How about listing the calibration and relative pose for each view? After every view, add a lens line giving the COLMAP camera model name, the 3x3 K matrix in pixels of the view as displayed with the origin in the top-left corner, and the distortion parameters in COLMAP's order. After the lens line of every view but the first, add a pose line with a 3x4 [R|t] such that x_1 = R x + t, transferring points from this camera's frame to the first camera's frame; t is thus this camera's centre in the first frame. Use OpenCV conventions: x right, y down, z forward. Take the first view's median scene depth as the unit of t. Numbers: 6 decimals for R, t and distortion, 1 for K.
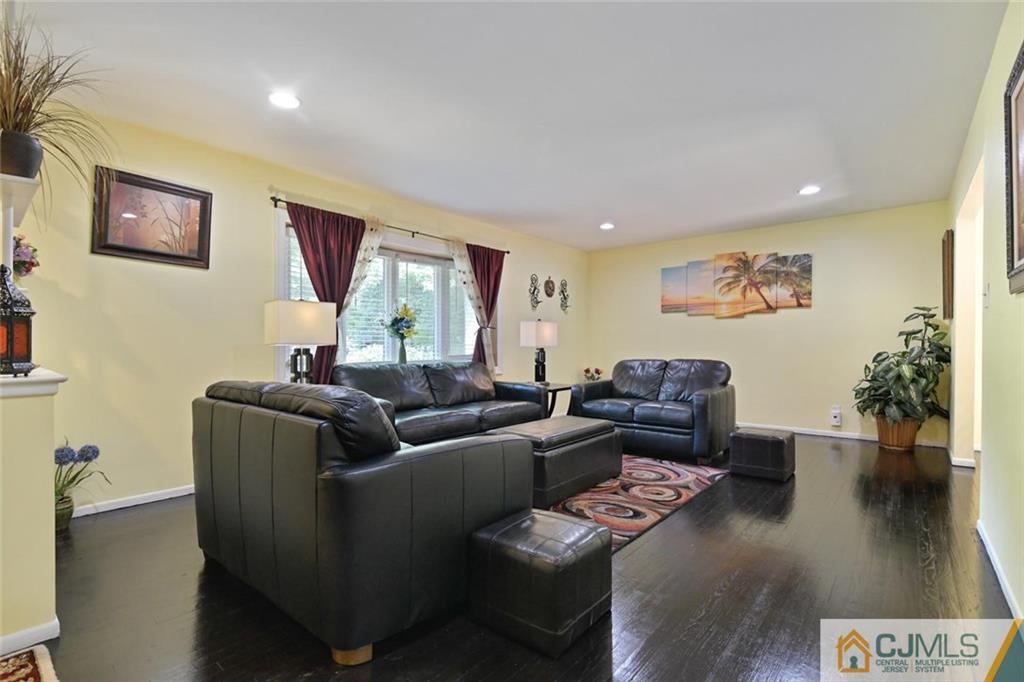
lens RADIAL K [[471.0, 0, 512.2], [0, 471.0, 341.1], [0, 0, 1]] dist [-0.017500, 0.000996]
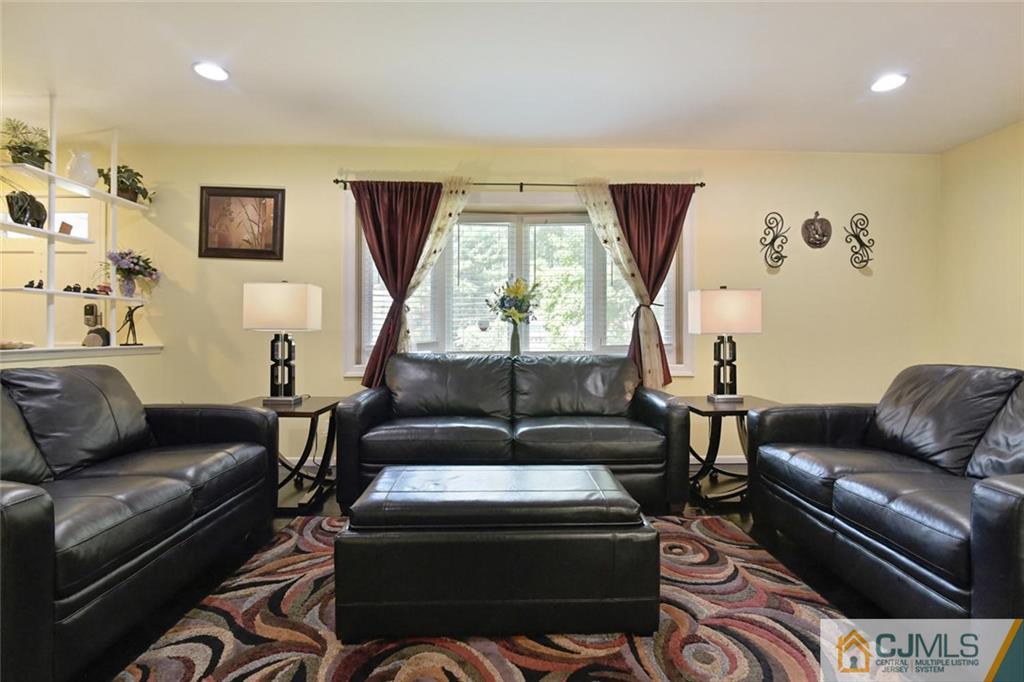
lens RADIAL K [[471.0, 0, 513.1], [0, 471.0, 324.8], [0, 0, 1]] dist [-0.017500, 0.000996]
pose [[0.664478, -0.011996, -0.747211, 0.359841], [0.005018, 0.999920, -0.011591, 0.007051], [0.747291, 0.003952, 0.664485, 0.481998]]
